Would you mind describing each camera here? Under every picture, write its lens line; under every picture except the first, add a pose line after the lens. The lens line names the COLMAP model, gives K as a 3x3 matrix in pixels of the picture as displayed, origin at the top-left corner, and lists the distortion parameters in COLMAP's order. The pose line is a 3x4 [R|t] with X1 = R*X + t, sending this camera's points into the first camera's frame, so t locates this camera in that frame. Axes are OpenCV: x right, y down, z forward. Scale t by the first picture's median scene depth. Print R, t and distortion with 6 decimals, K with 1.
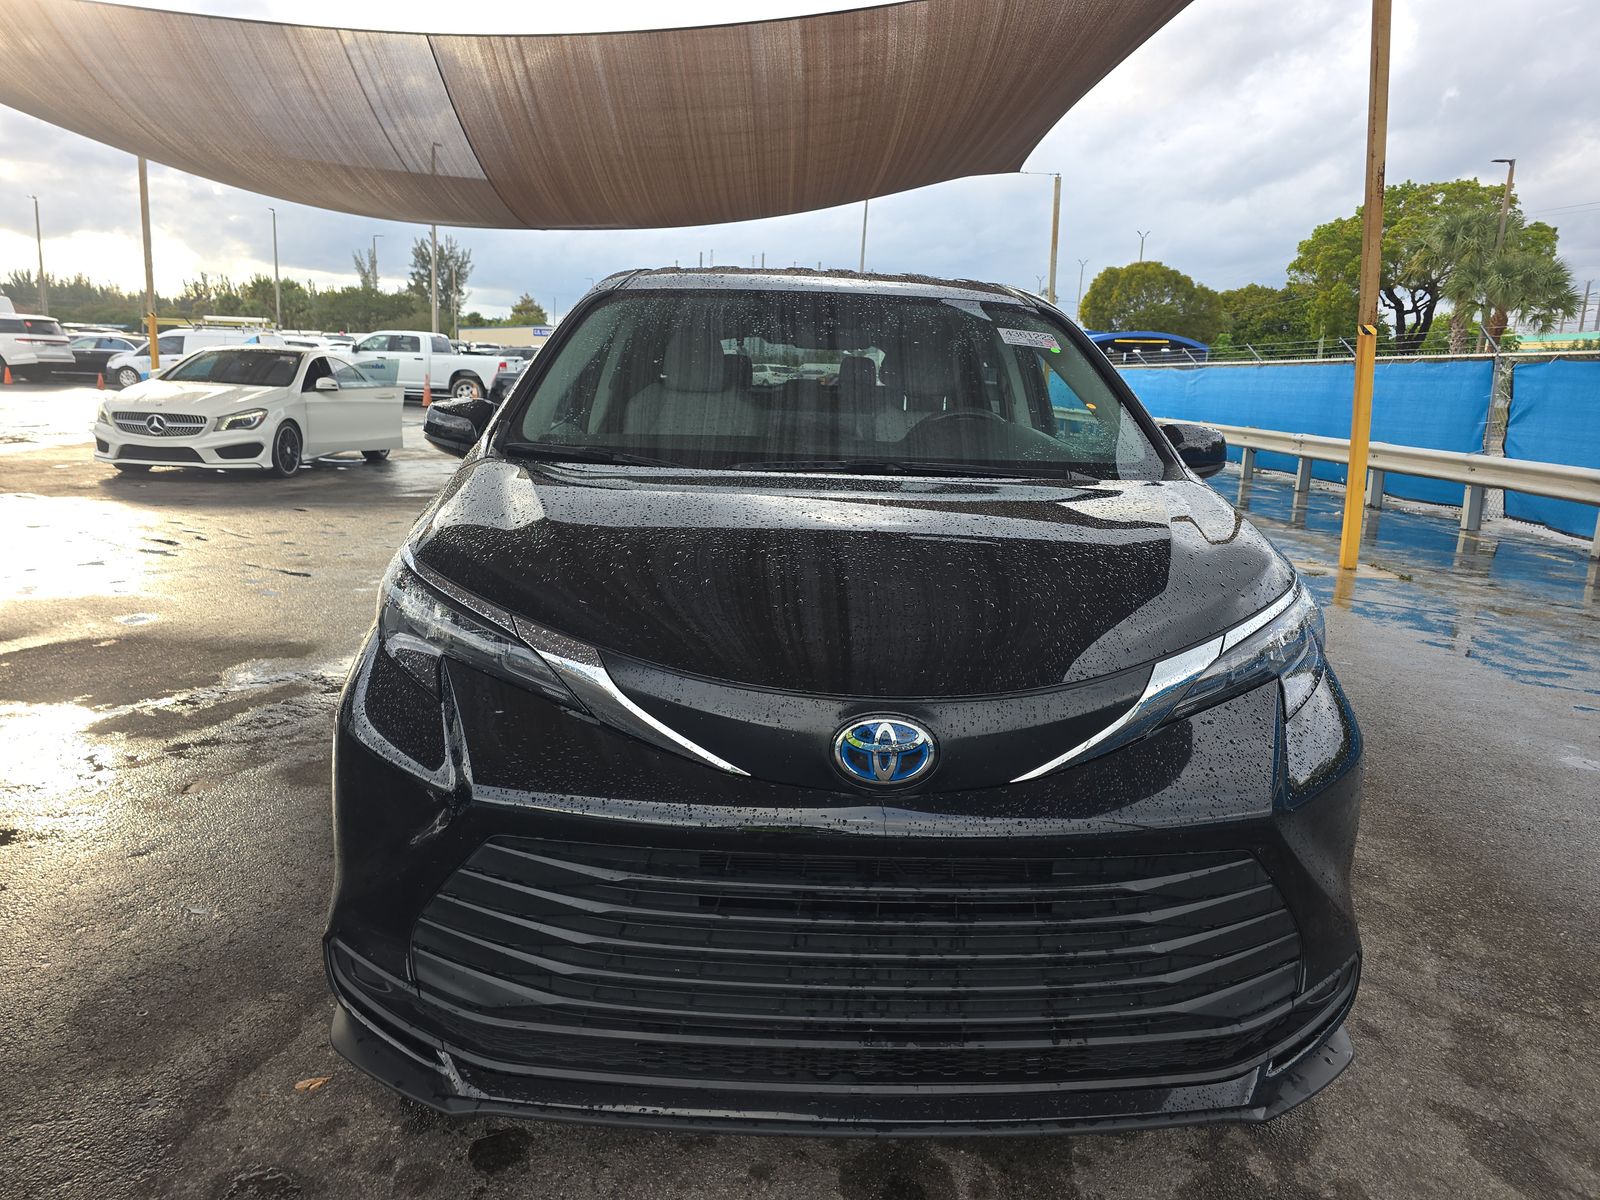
lens RADIAL K [[1086.0, 0, 791.3], [0, 1086.0, 605.7], [0, 0, 1]] dist [0.053656, -0.047027]
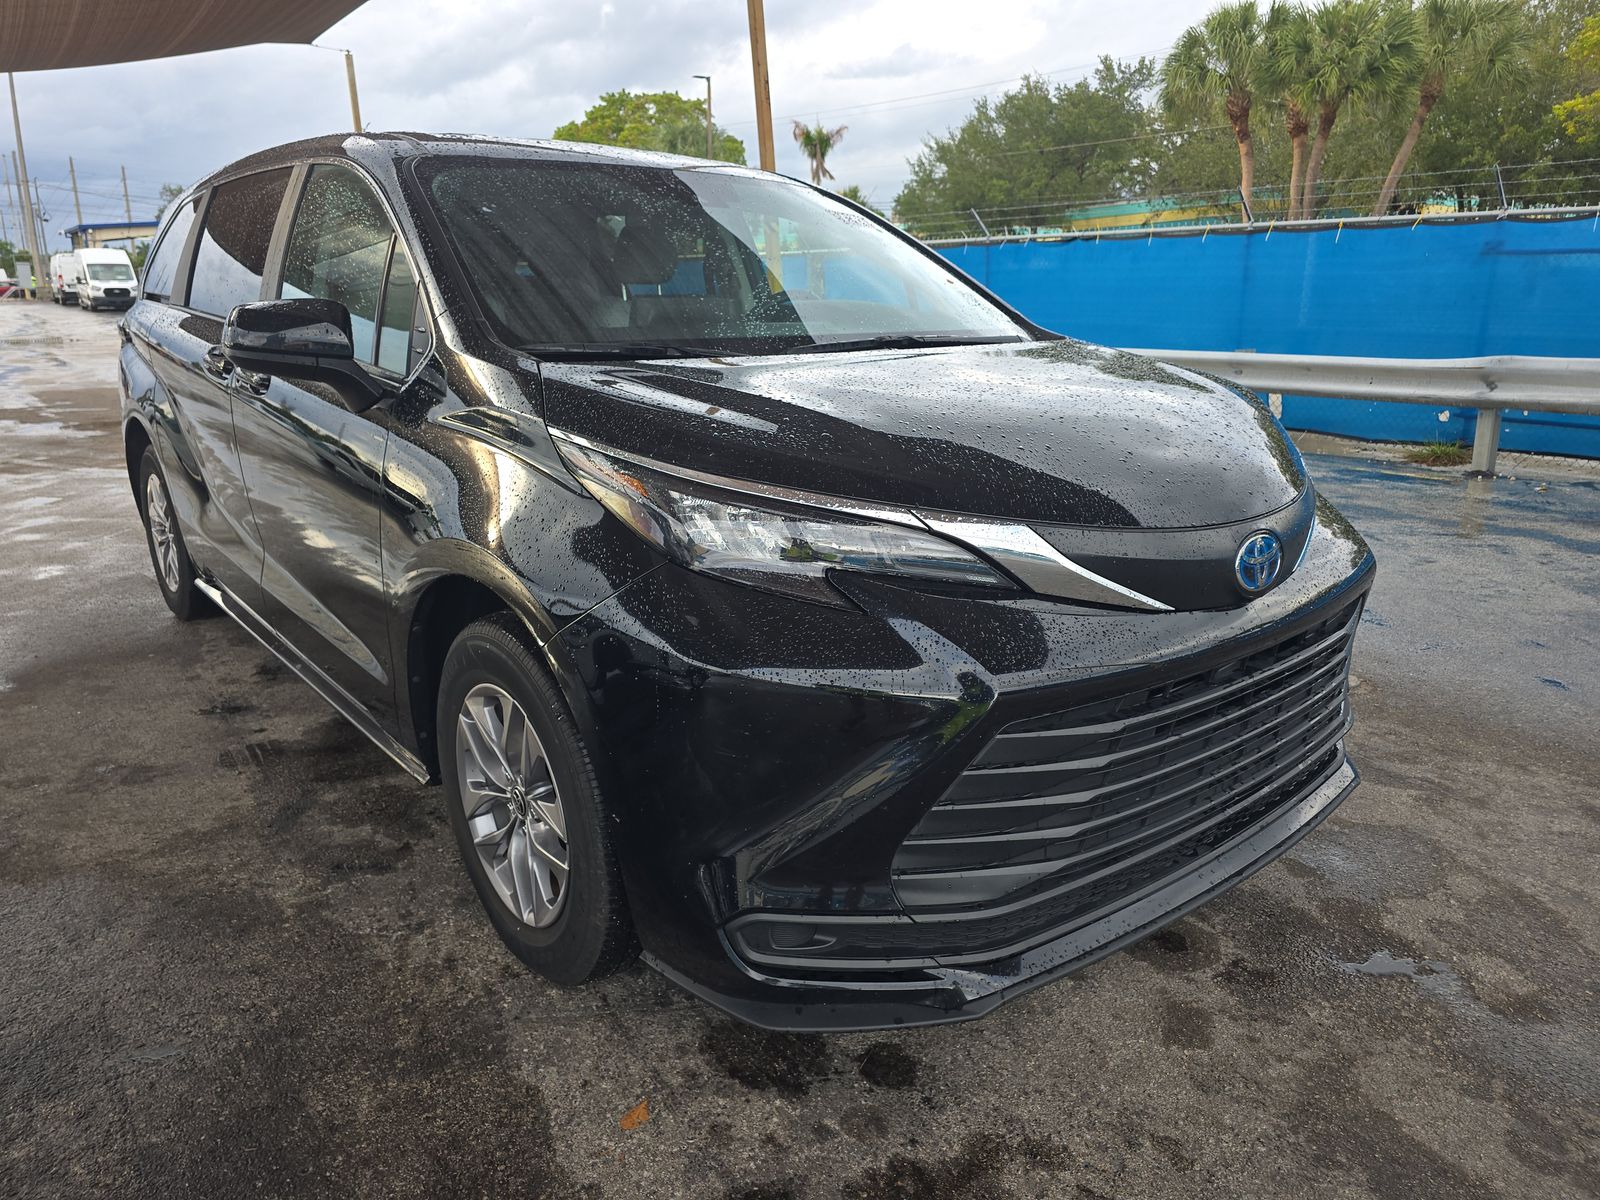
lens RADIAL K [[1086.0, 0, 791.3], [0, 1086.0, 605.7], [0, 0, 1]] dist [0.053656, -0.047027]
pose [[0.790225, -0.203447, 0.578060, -0.171023], [0.155013, 0.978968, 0.132638, -0.008929], [-0.592887, -0.015207, 0.805142, 0.059926]]
